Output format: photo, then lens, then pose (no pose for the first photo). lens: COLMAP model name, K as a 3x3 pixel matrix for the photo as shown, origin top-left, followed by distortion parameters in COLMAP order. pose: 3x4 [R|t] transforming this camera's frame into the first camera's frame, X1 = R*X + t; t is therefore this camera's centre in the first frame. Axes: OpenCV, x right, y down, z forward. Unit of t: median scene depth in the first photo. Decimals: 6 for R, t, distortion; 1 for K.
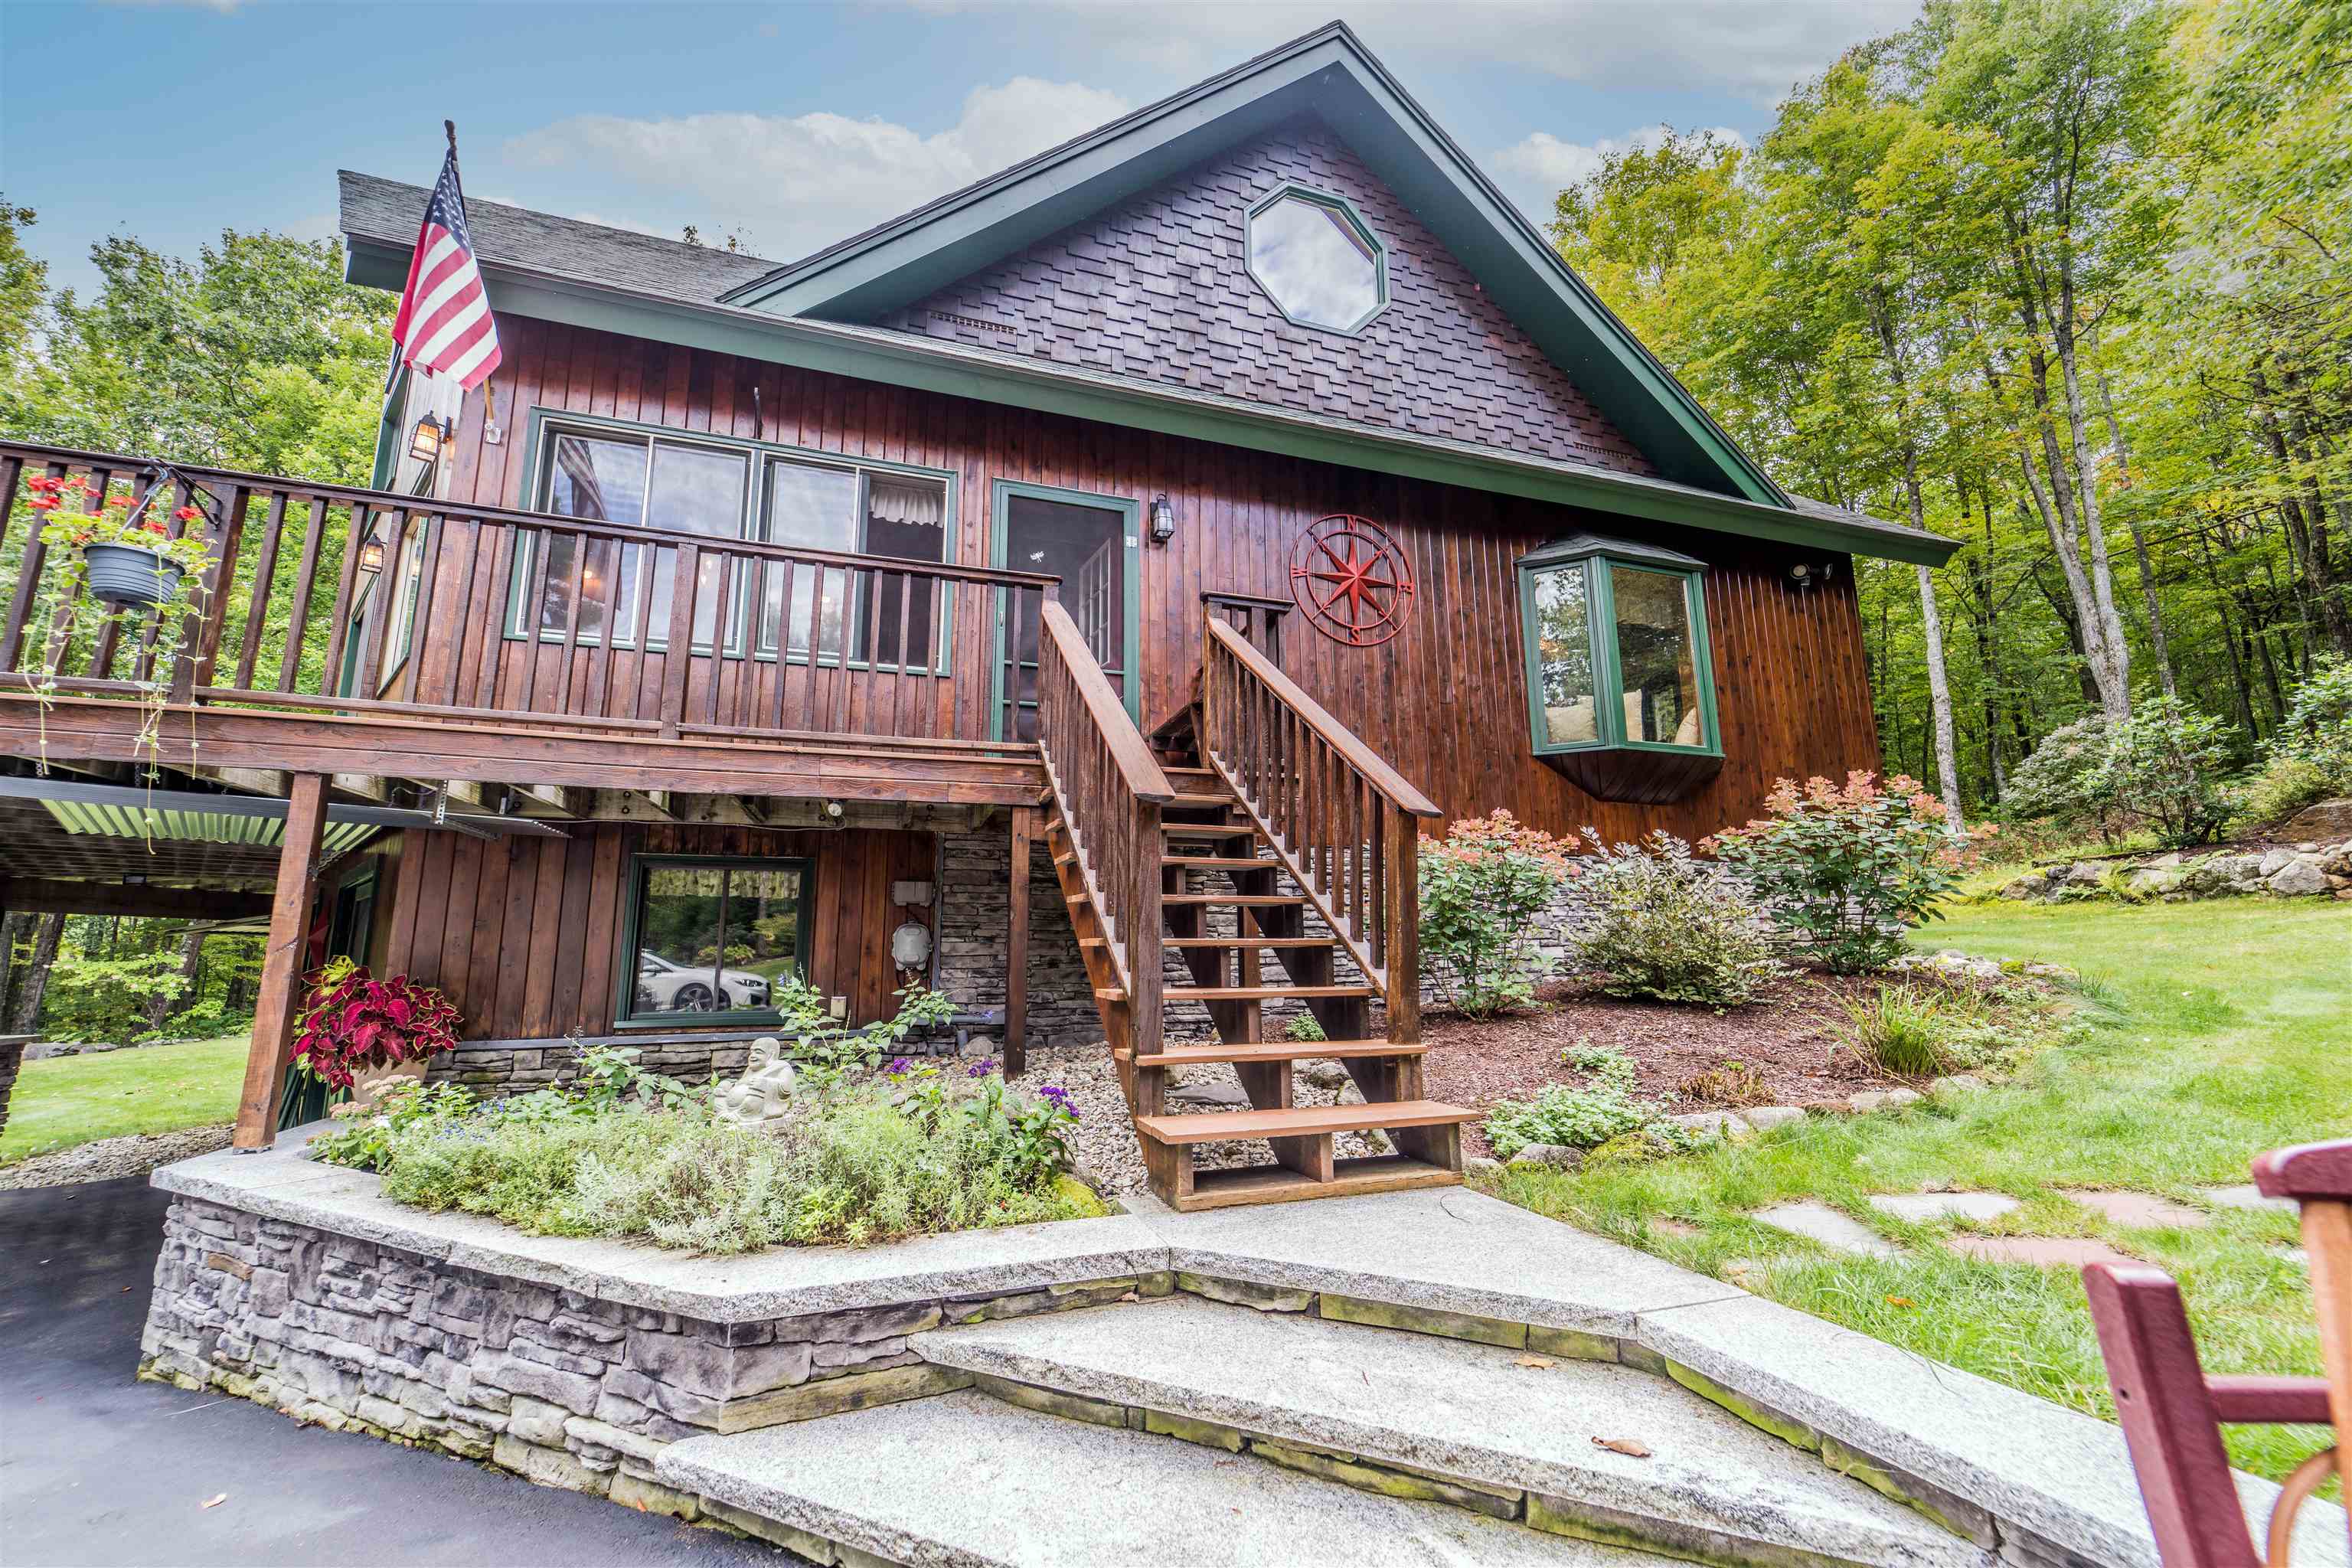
lens RADIAL K [[935.7, 0, 1175.4], [0, 935.7, 788.4], [0, 0, 1]] dist [-0.002049, 0.000007]
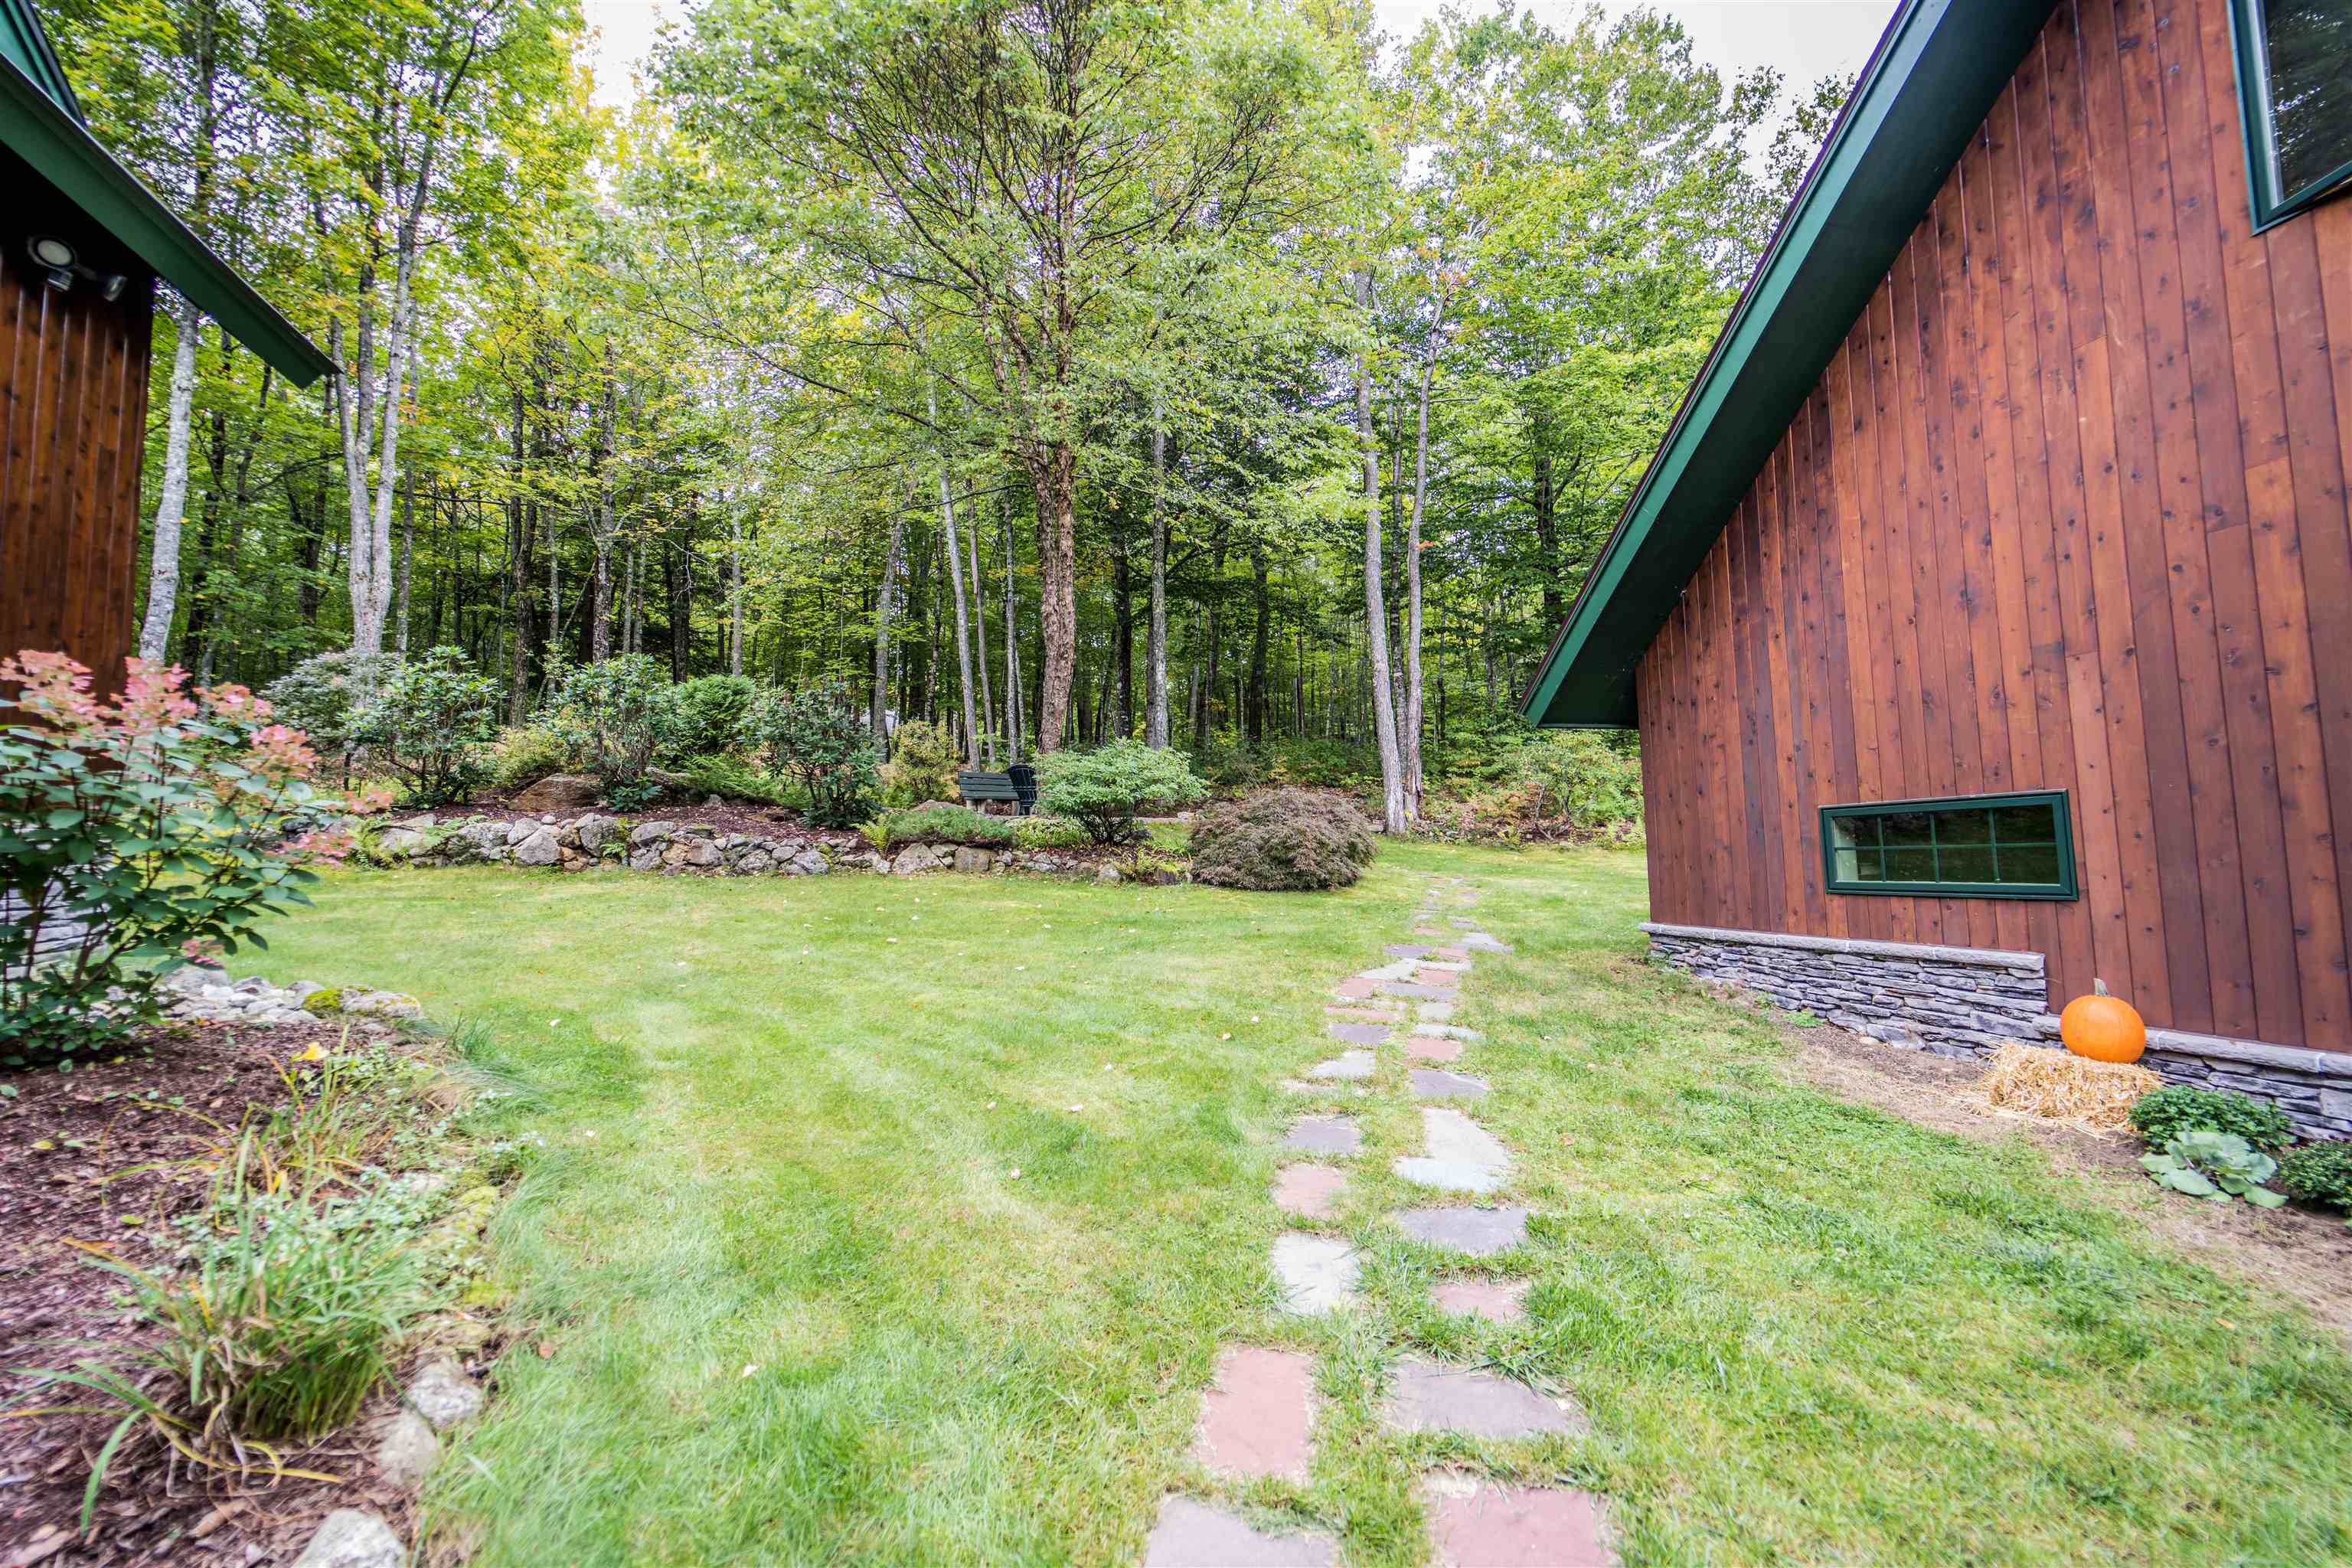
lens RADIAL K [[935.7, 0, 1175.4], [0, 935.7, 788.4], [0, 0, 1]] dist [-0.002049, 0.000007]
pose [[-0.003324, 0.084242, 0.996440, 0.184189], [-0.164628, 0.982803, -0.083639, 0.000655], [-0.986350, -0.164320, 0.010602, 0.348747]]
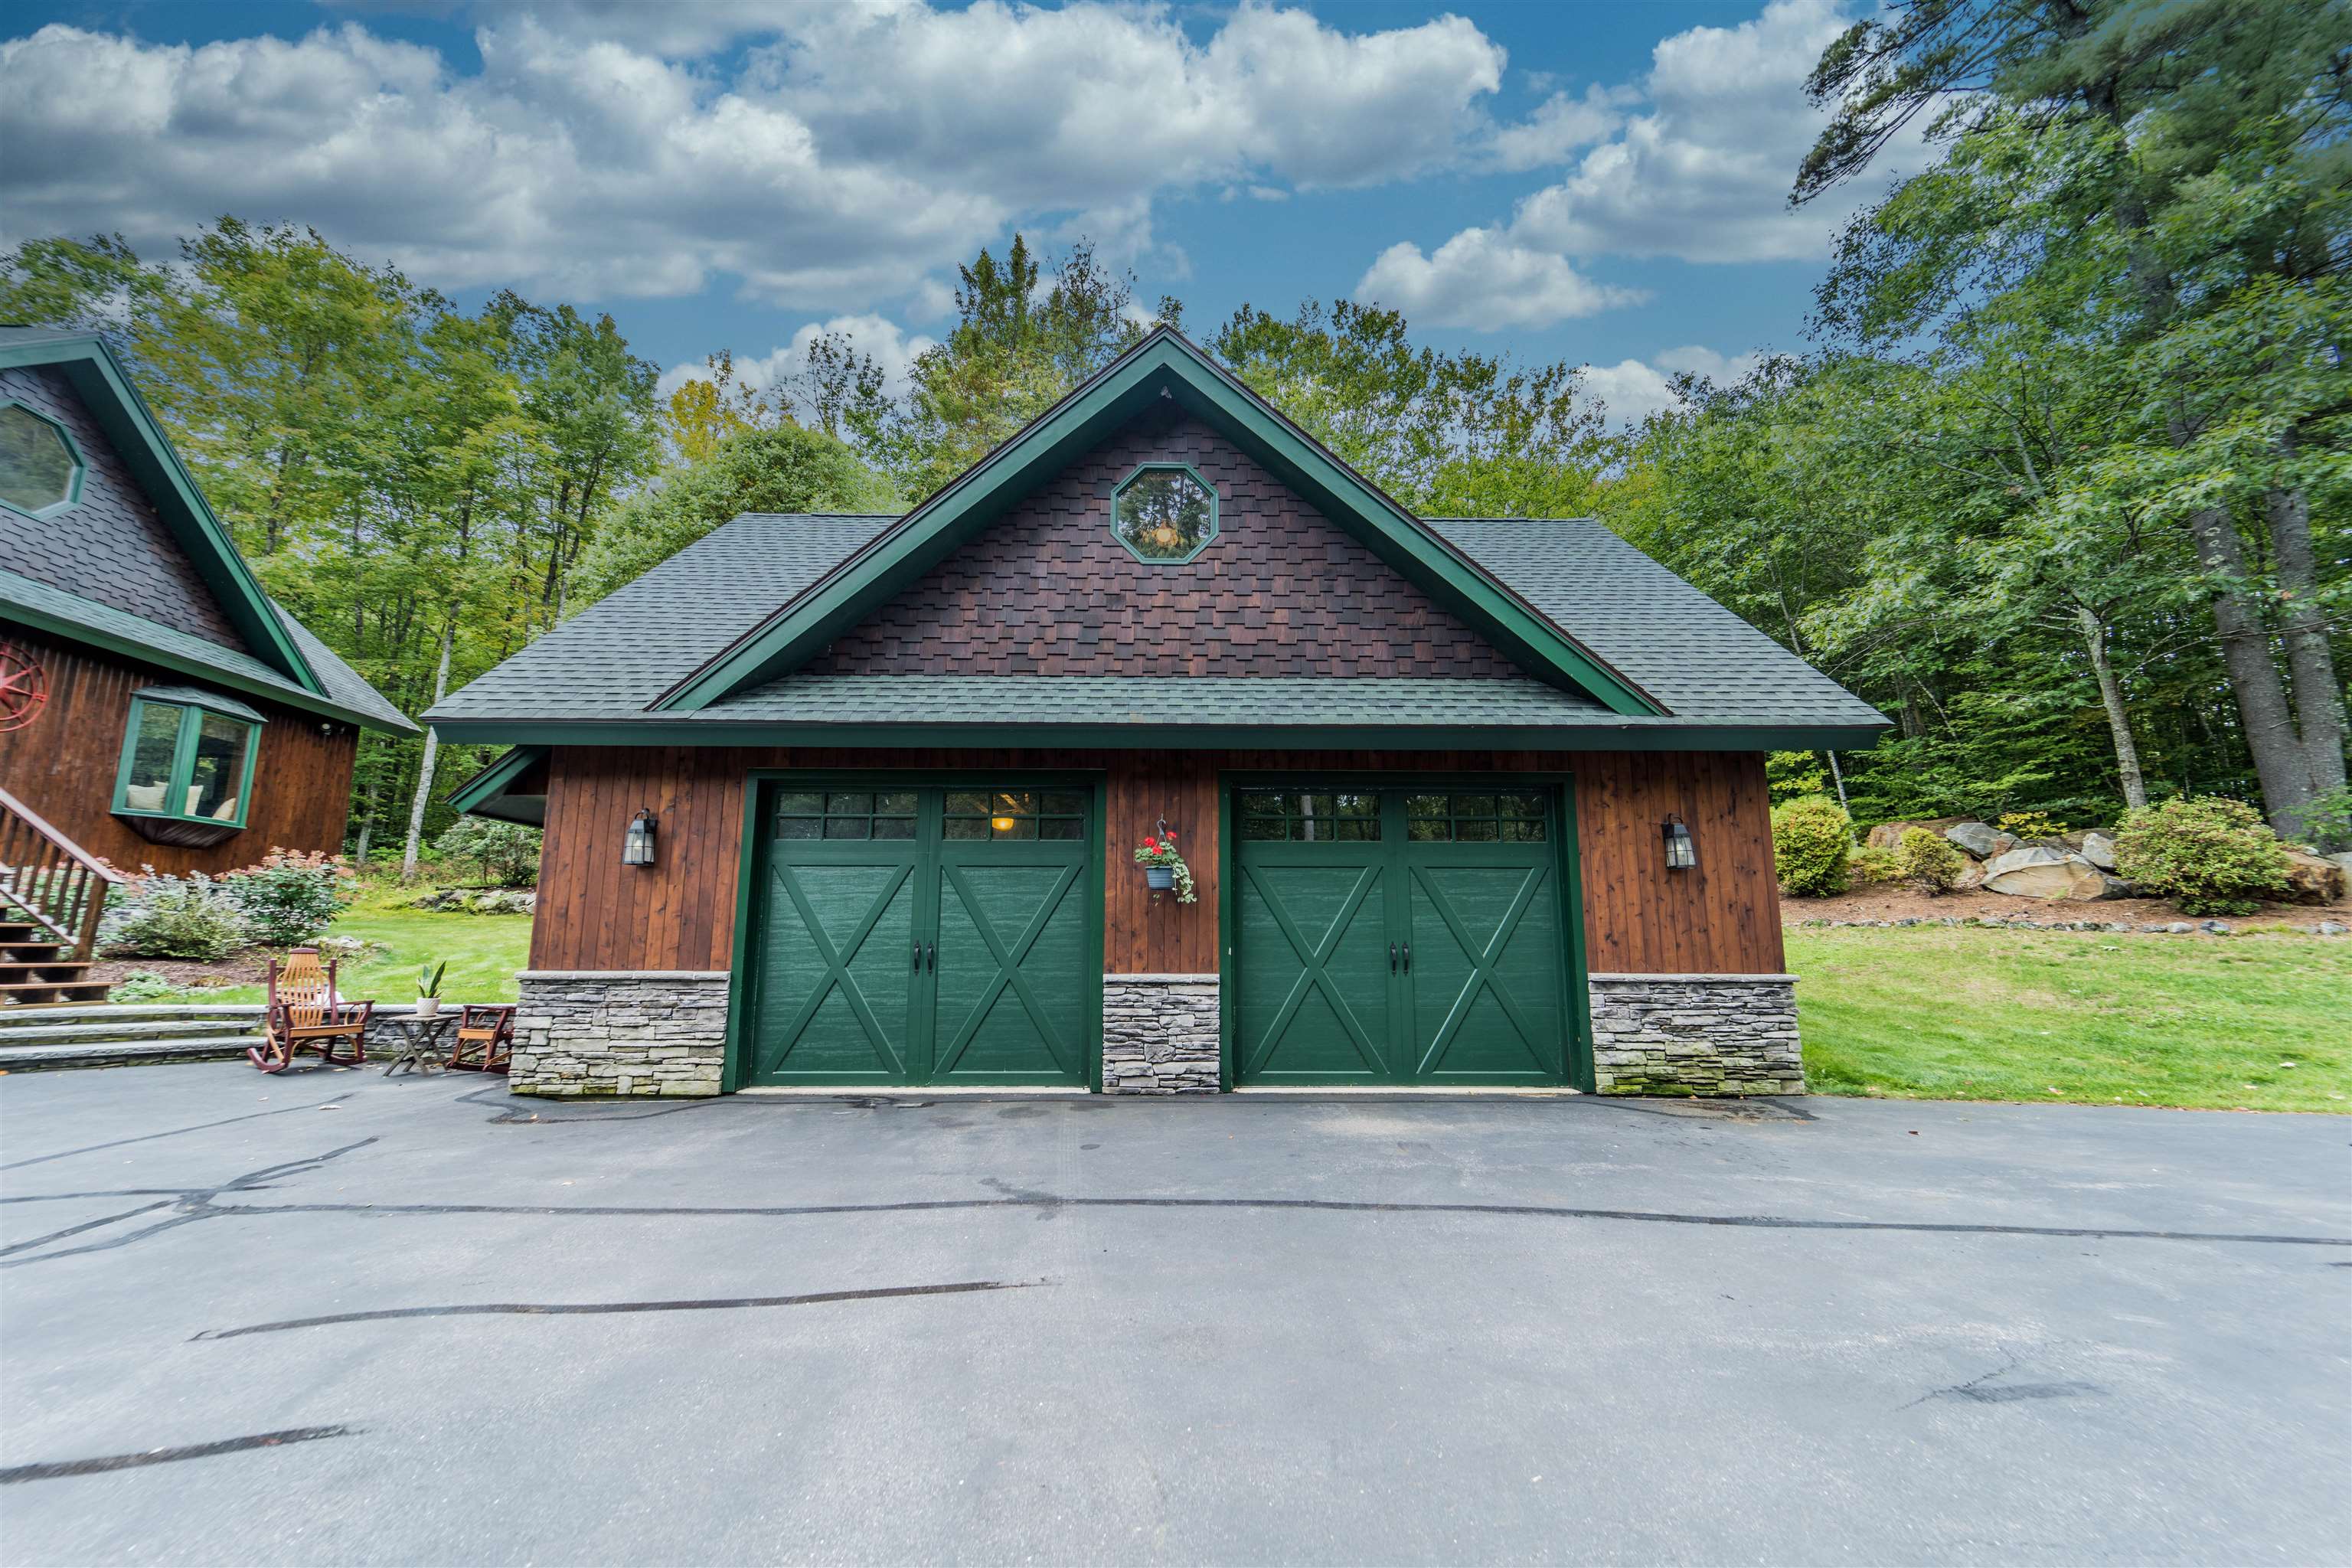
lens RADIAL K [[935.7, 0, 1175.4], [0, 935.7, 788.4], [0, 0, 1]] dist [-0.002049, 0.000007]
pose [[0.228305, 0.171392, 0.958385, -0.725362], [-0.183451, 0.974323, -0.130541, -0.194623], [-0.956150, -0.146014, 0.253885, -1.134639]]
